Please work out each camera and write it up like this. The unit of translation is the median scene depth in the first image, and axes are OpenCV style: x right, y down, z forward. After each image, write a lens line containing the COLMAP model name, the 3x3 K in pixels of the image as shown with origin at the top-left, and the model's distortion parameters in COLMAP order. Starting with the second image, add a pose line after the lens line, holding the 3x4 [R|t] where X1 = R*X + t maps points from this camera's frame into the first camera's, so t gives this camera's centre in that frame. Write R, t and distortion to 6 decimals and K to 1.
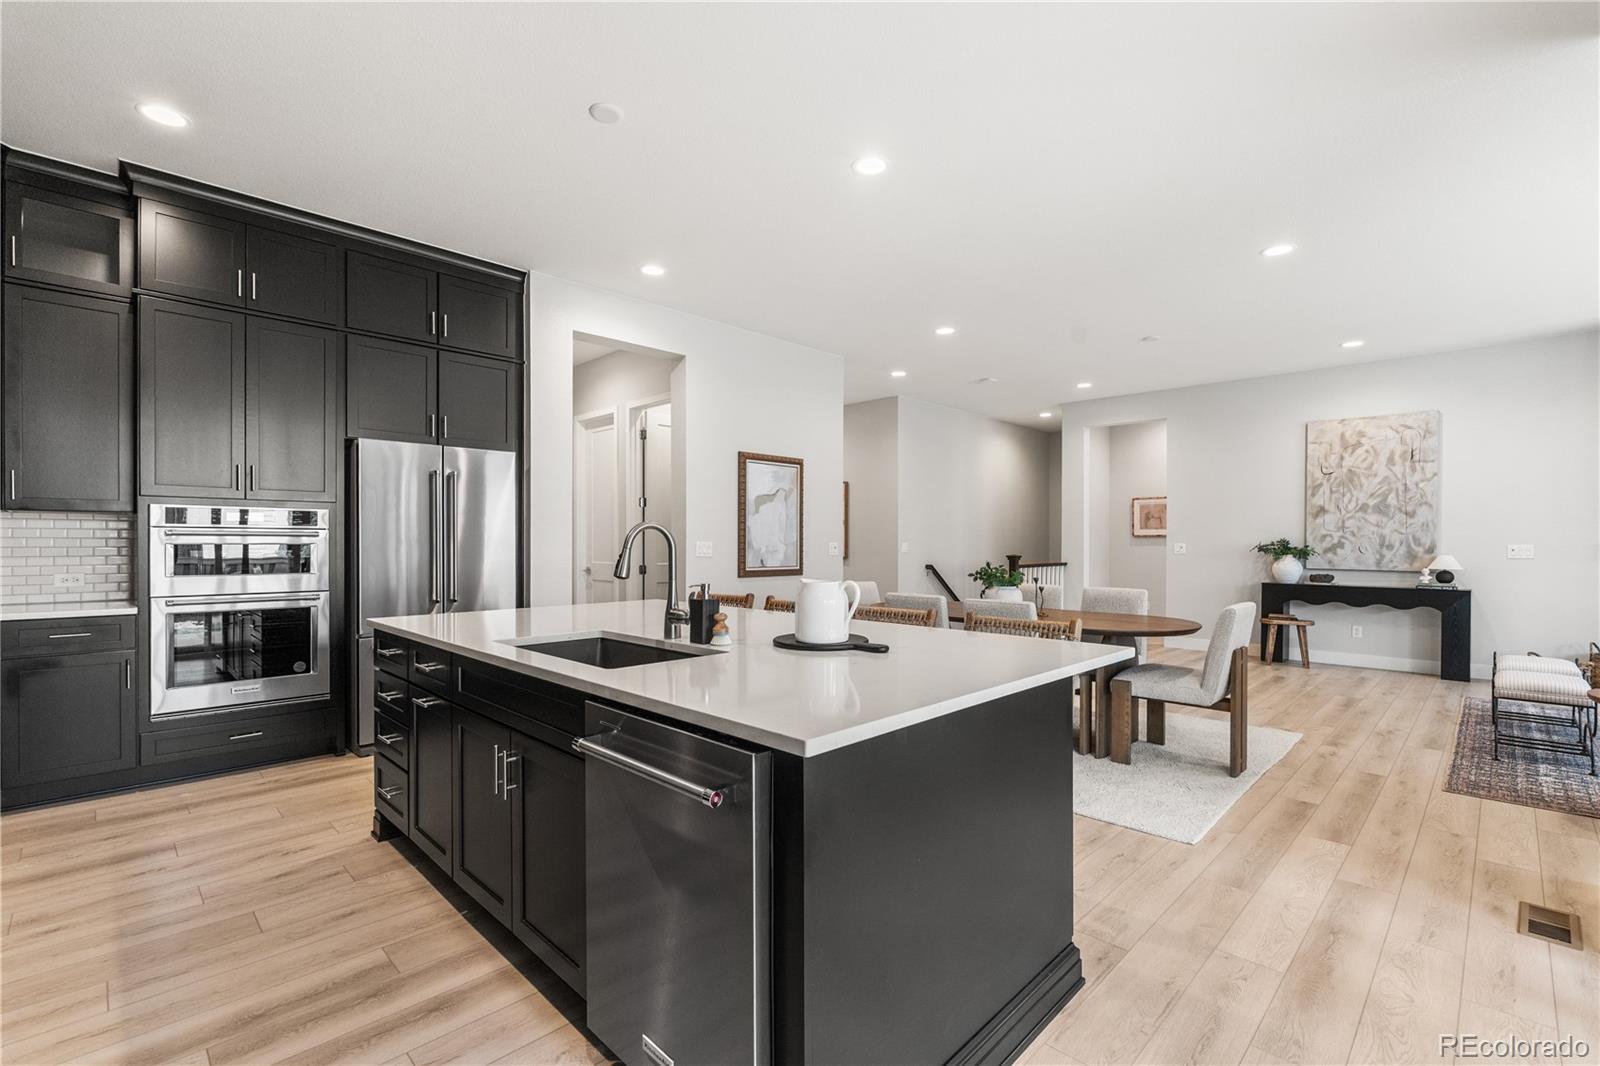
lens RADIAL K [[717.1, 0, 806.6], [0, 717.1, 546.1], [0, 0, 1]] dist [-0.002534, 0.000539]
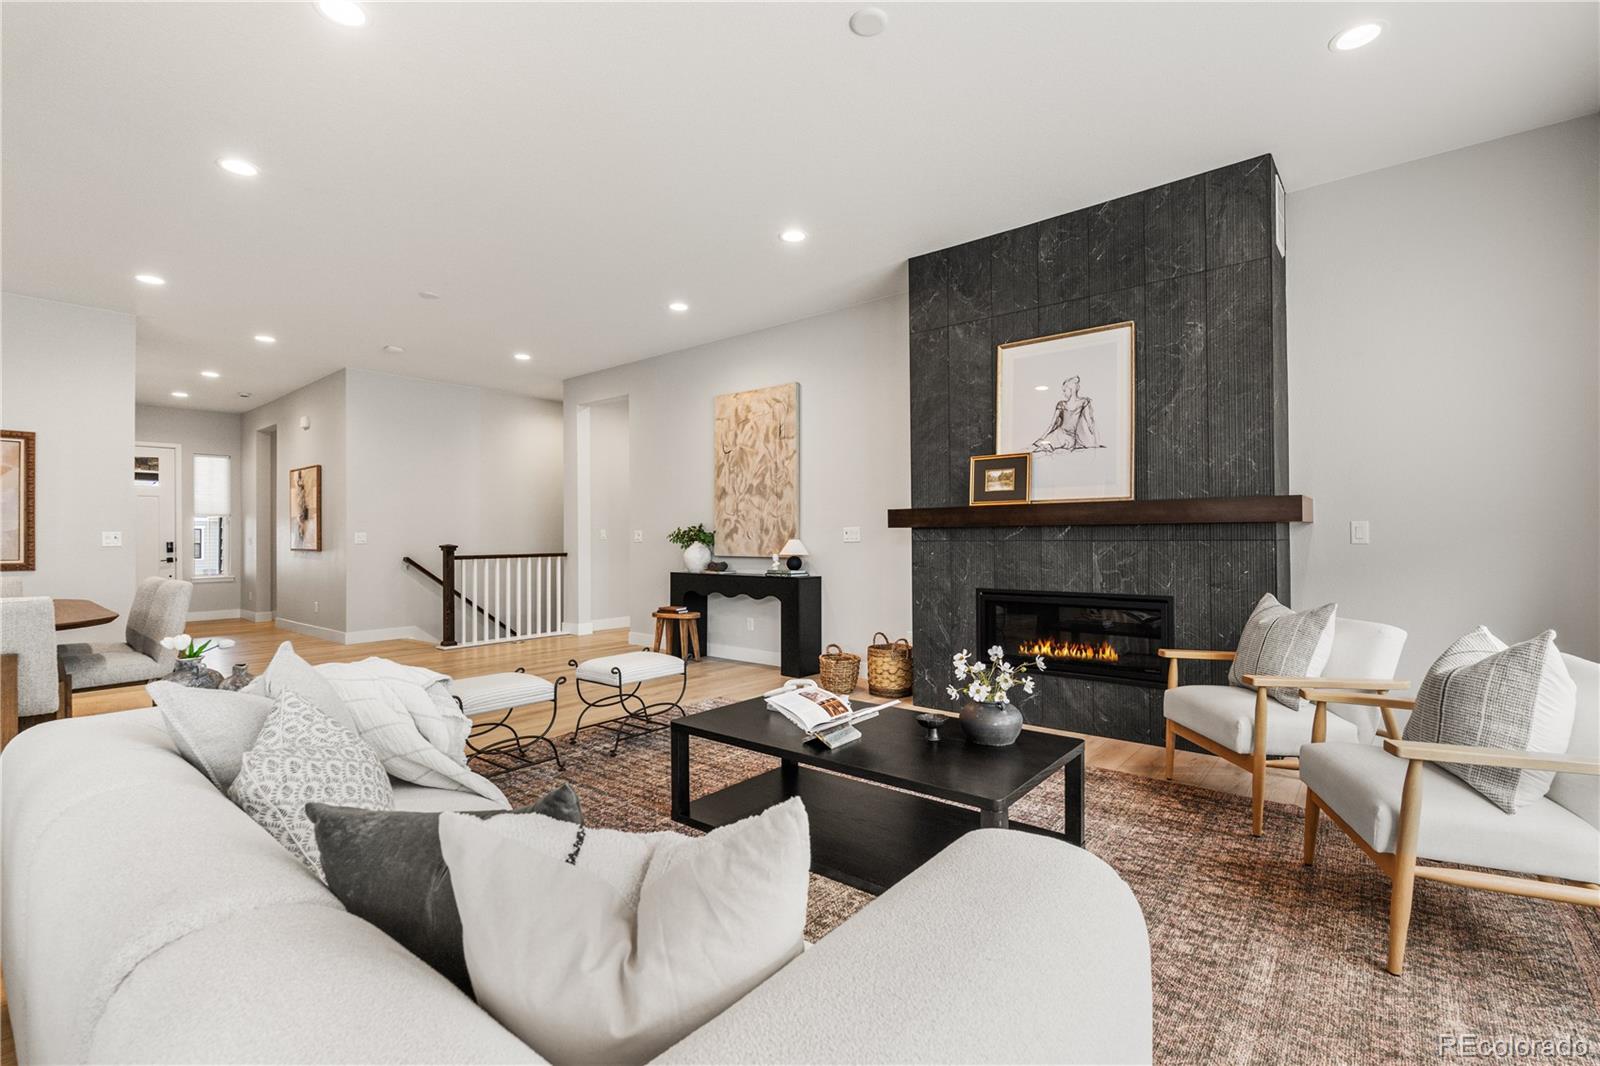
lens RADIAL K [[717.1, 0, 827.2], [0, 717.1, 527.2], [0, 0, 1]] dist [-0.002534, 0.000539]
pose [[0.995465, -0.007817, 0.094811, 0.847813], [0.009873, 0.999726, -0.021238, 0.017118], [-0.094619, 0.022077, 0.995269, 0.081960]]
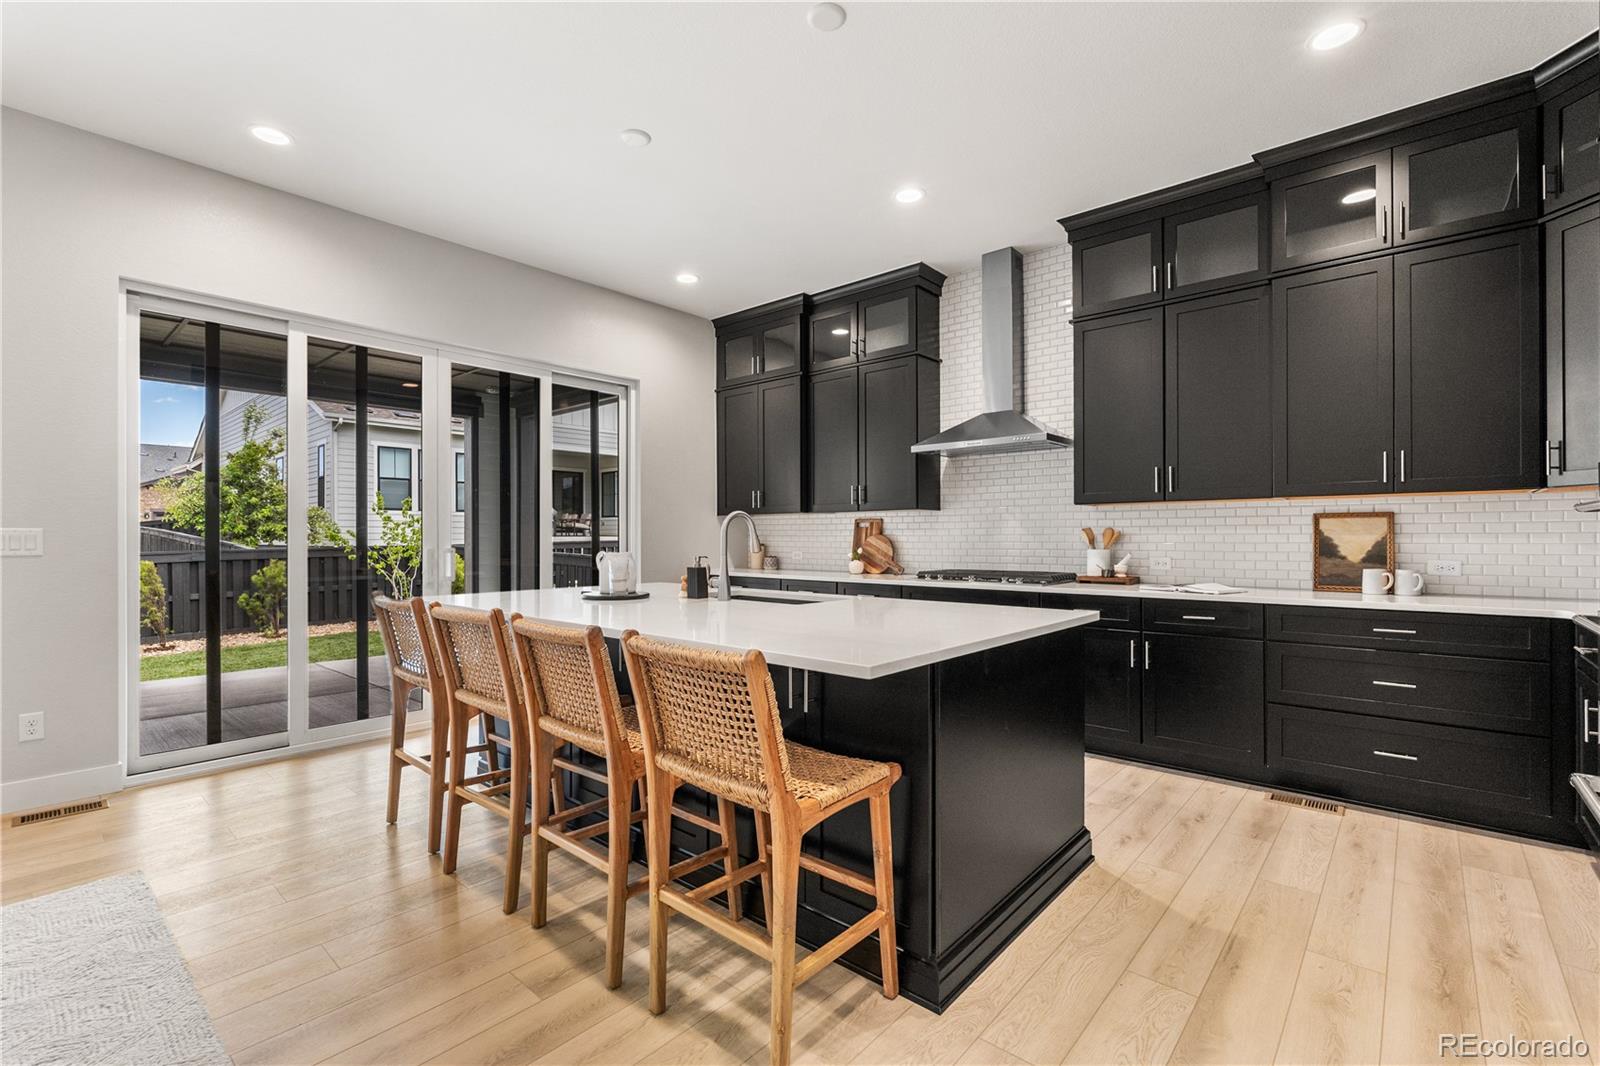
lens RADIAL K [[717.1, 0, 797.0], [0, 717.1, 535.5], [0, 0, 1]] dist [-0.002534, 0.000539]
pose [[-0.998620, 0.000501, -0.052516, -0.091594], [0.000389, 0.999998, 0.002140, 0.002540], [0.052517, 0.002116, -0.998618, 0.852404]]
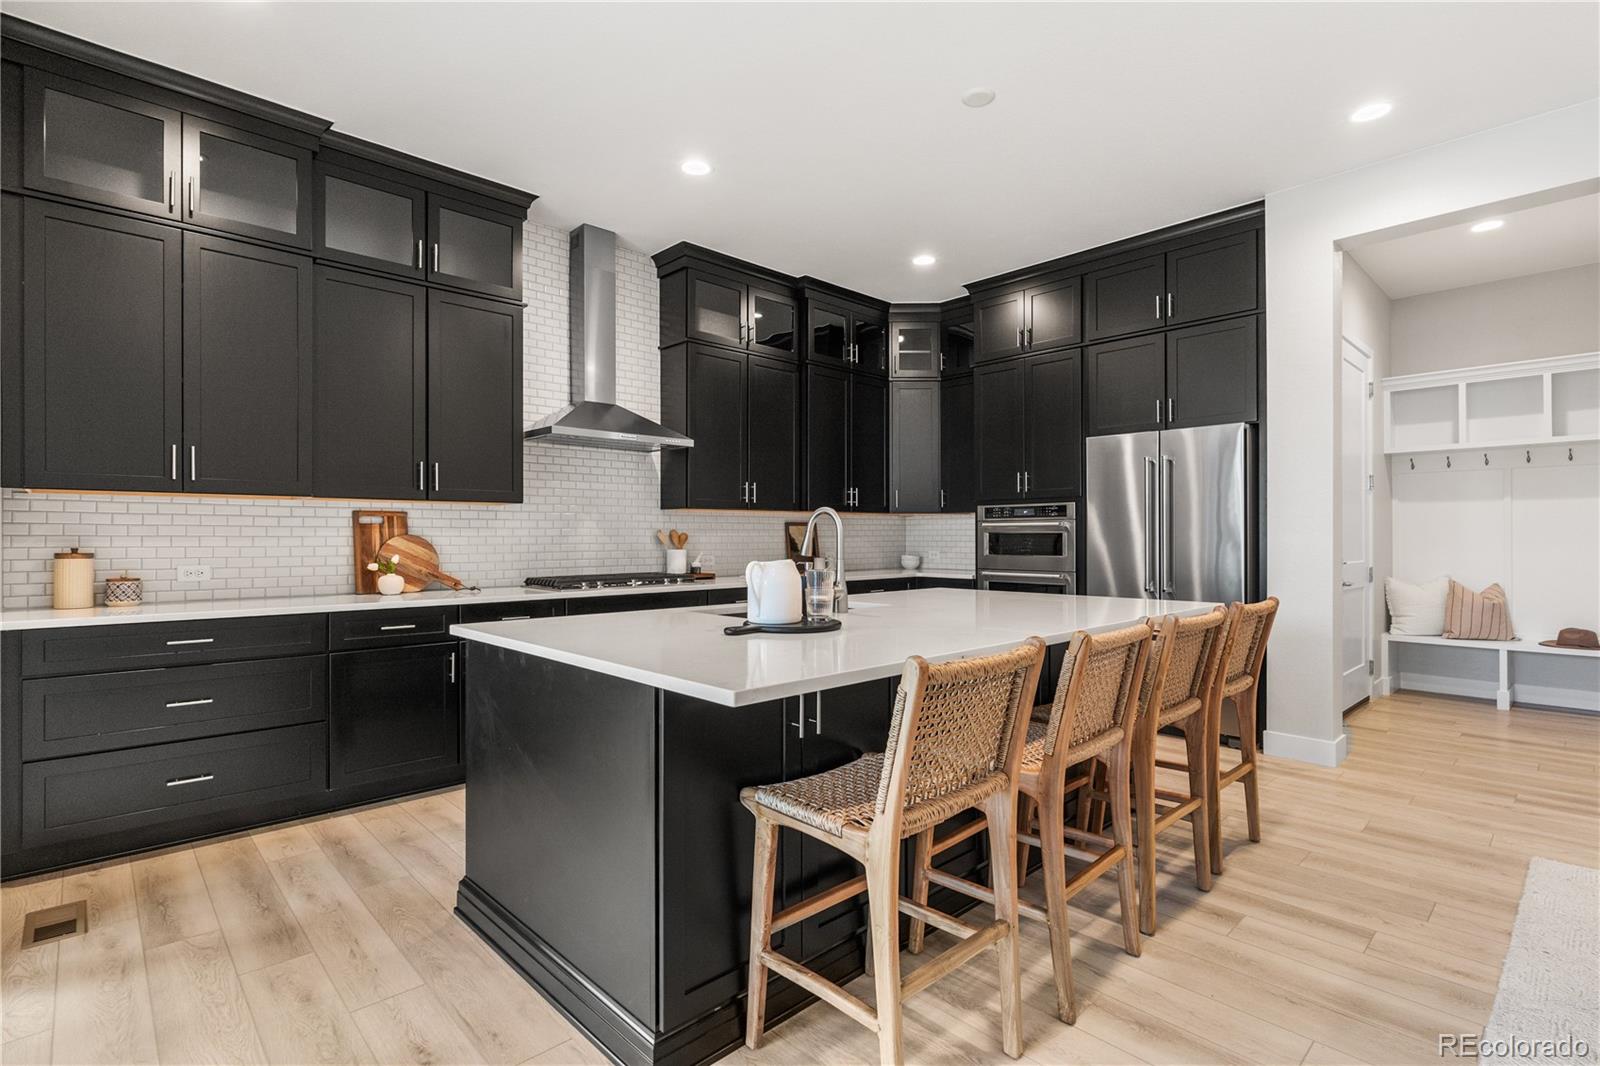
lens RADIAL K [[781.5, 0, 795.5], [0, 781.5, 536.9], [0, 0, 1]] dist [0.031847, 0.000883]
pose [[-0.033975, -0.003109, -0.999418, 0.386476], [-0.002261, 0.999993, -0.003034, 0.006168], [0.999420, 0.002156, -0.033982, 0.358122]]
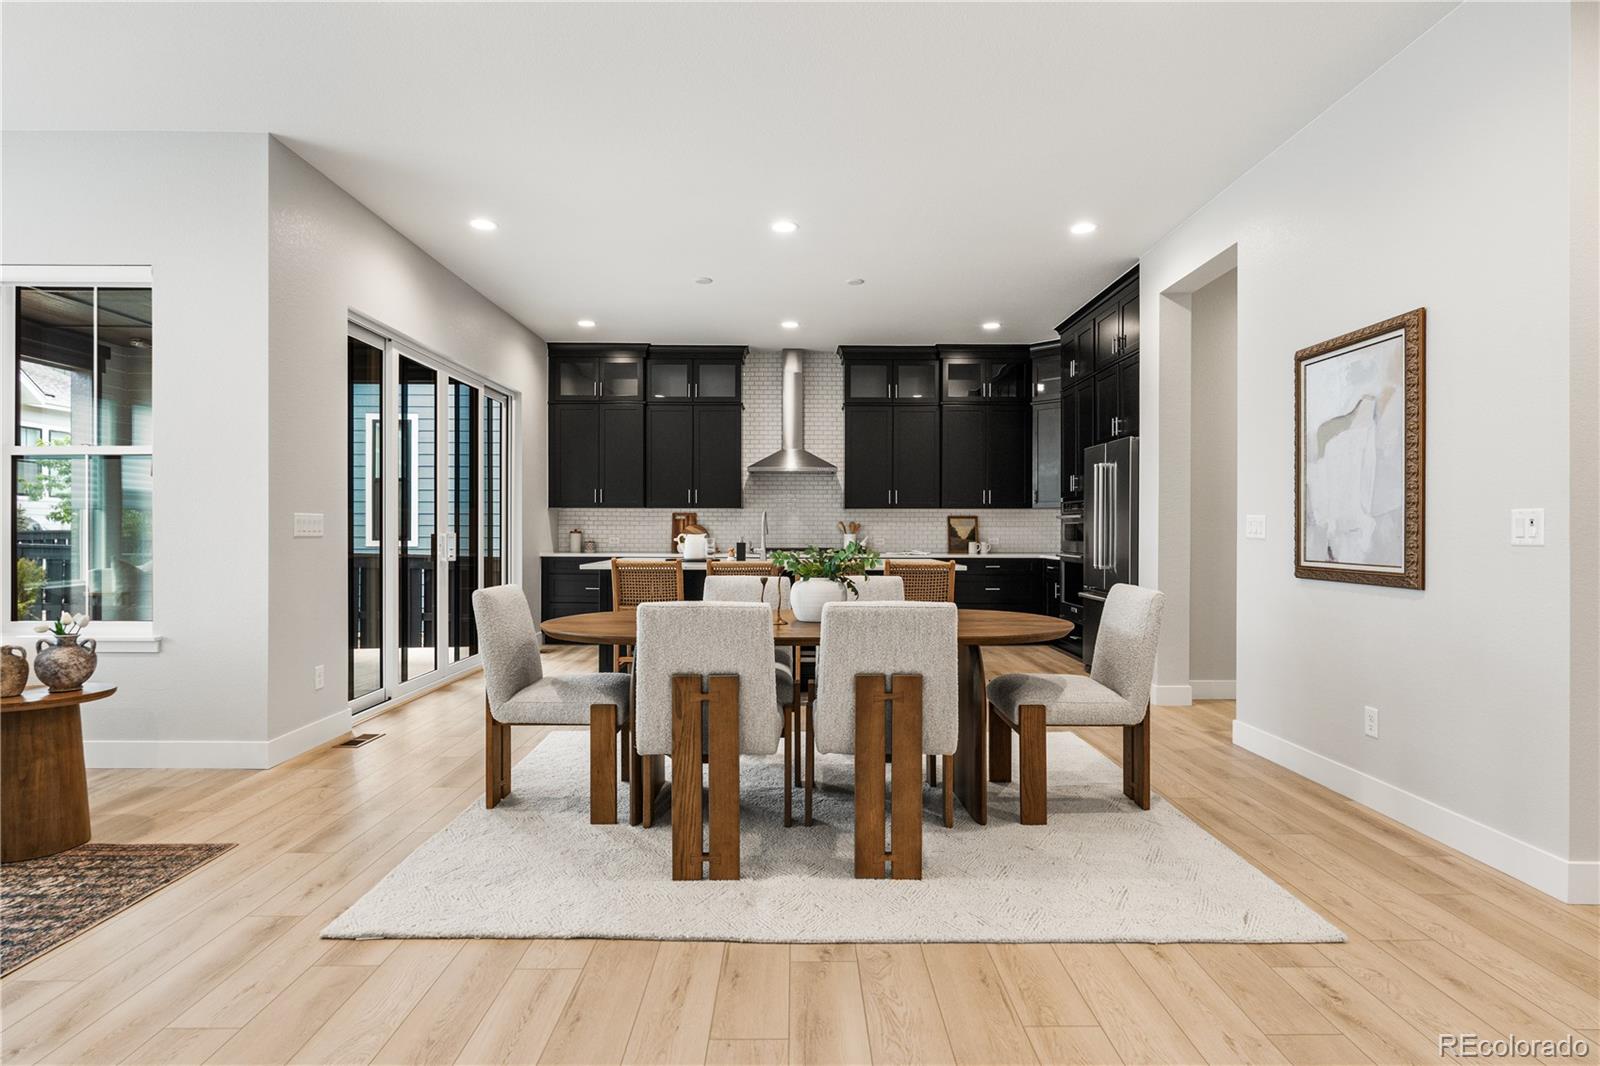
lens RADIAL K [[818.1, 0, 800.4], [0, 818.1, 533.5], [0, 0, 1]] dist [-0.001987, -0.000063]
pose [[-0.711442, 0.000527, -0.702745, 0.583584], [-0.006311, 0.999955, 0.007139, 0.007069], [0.702717, 0.009514, -0.711406, 1.095320]]
